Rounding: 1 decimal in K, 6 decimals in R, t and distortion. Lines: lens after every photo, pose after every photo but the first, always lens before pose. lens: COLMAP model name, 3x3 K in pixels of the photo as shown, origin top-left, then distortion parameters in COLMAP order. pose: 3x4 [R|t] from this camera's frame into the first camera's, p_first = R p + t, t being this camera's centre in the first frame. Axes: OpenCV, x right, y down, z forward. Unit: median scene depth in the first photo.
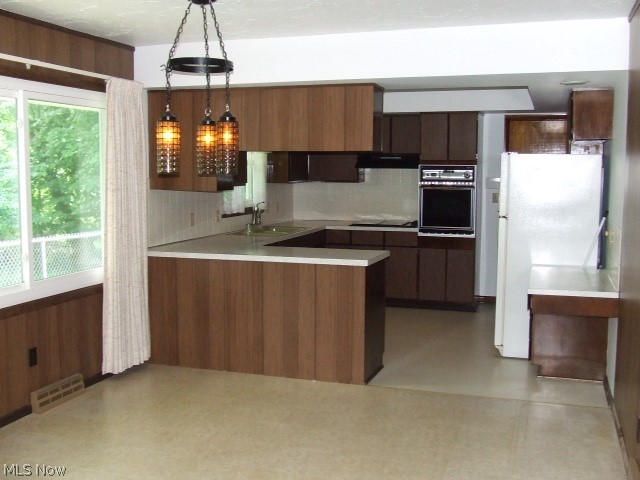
lens RADIAL K [[712.0, 0, 320.0], [0, 712.0, 240.0], [0, 0, 1]] dist [-0.055569, -0.011660]
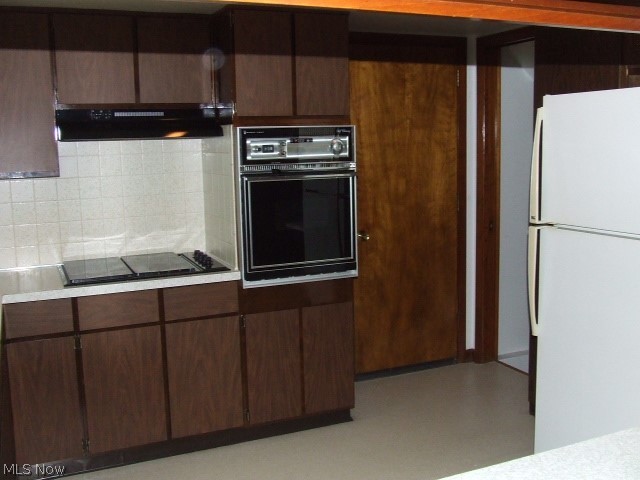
lens RADIAL K [[712.0, 0, 320.0], [0, 712.0, 240.0], [0, 0, 1]] dist [-0.055569, -0.011660]
pose [[0.729114, -0.114327, 0.674776, -0.123575], [0.089069, 0.993414, 0.072072, -0.064488], [-0.678572, 0.007553, 0.734495, 0.648852]]
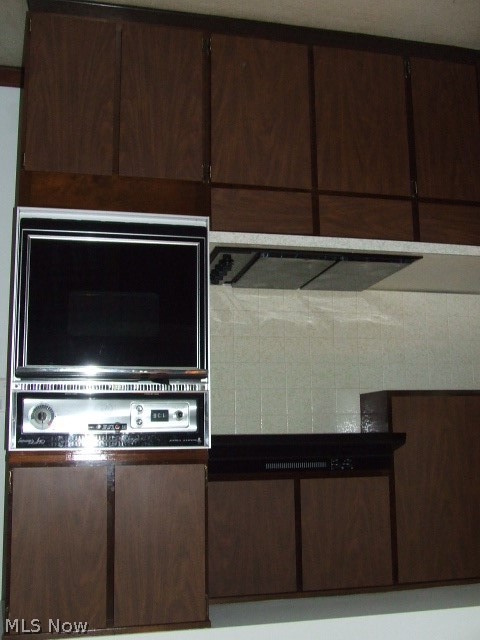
lens RADIAL K [[712.0, 0, 240.0], [0, 712.0, 320.0], [0, 0, 1]] dist [-0.055569, -0.011660]
pose [[-0.994921, 0.026318, 0.097160, 0.096847], [-0.020695, -0.998077, 0.058435, -0.070100], [0.098511, 0.056128, 0.993552, 0.701872]]
